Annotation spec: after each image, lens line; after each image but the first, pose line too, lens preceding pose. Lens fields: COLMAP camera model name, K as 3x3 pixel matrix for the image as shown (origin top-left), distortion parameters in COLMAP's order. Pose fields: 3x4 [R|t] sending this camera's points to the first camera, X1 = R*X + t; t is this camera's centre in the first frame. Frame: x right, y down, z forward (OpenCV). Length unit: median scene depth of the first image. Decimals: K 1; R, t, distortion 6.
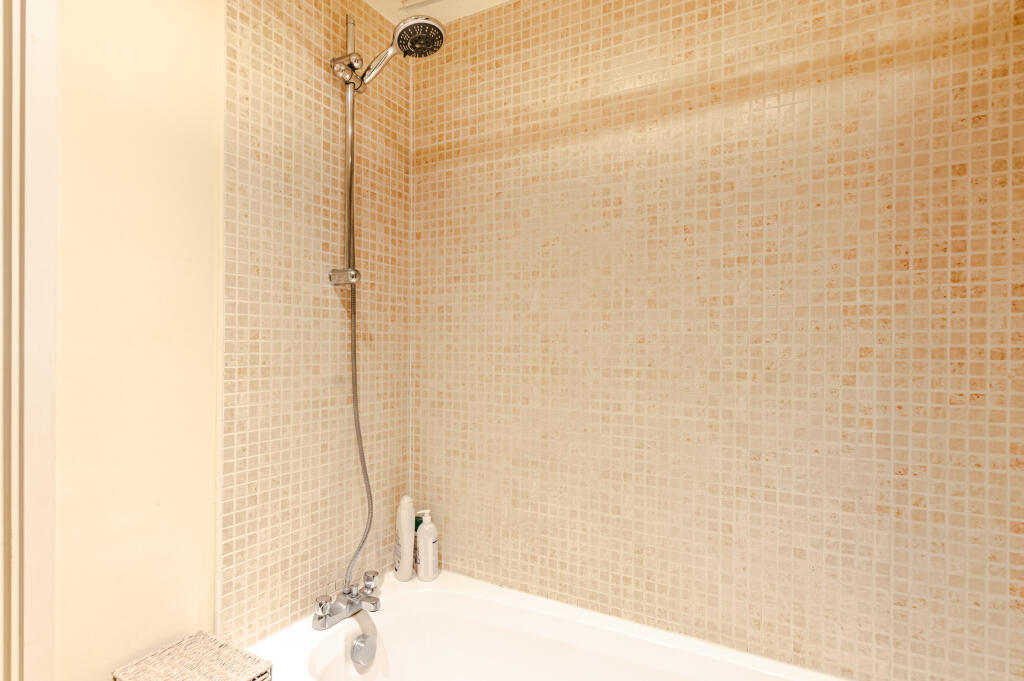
lens RADIAL K [[532.0, 0, 511.9], [0, 532.0, 339.8], [0, 0, 1]] dist [0.002820, -0.000136]
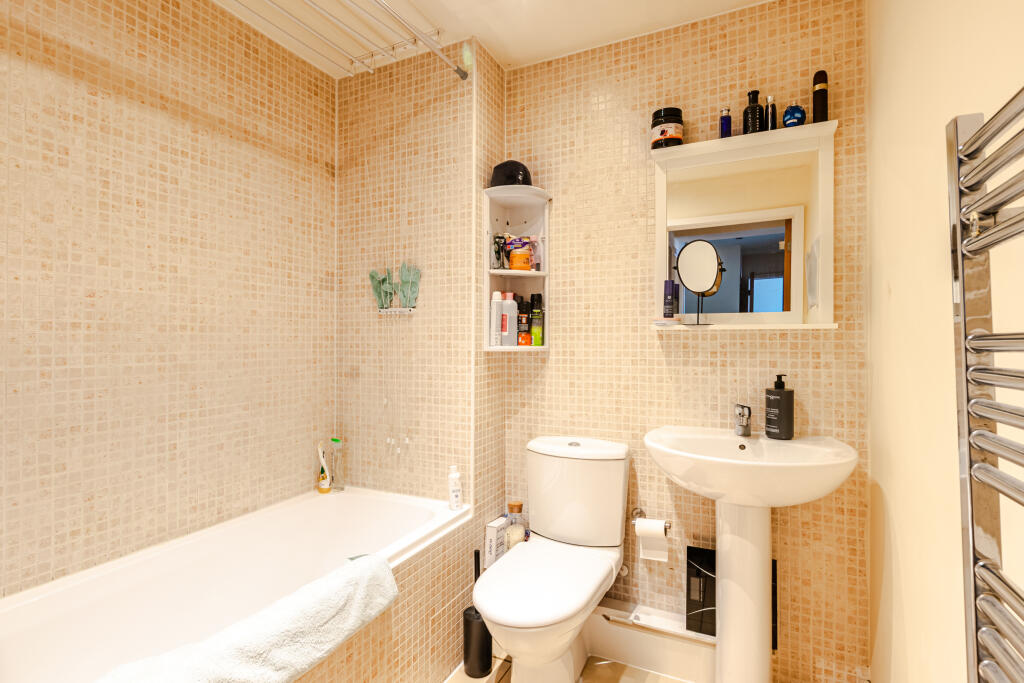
lens RADIAL K [[500.9, 0, 511.6], [0, 500.9, 340.3], [0, 0, 1]] dist [-0.004802, -0.001831]
pose [[-0.072284, 0.002662, 0.997381, -0.850015], [0.002558, 0.999994, -0.002484, 0.102030], [-0.997381, 0.002372, -0.072291, 0.271111]]
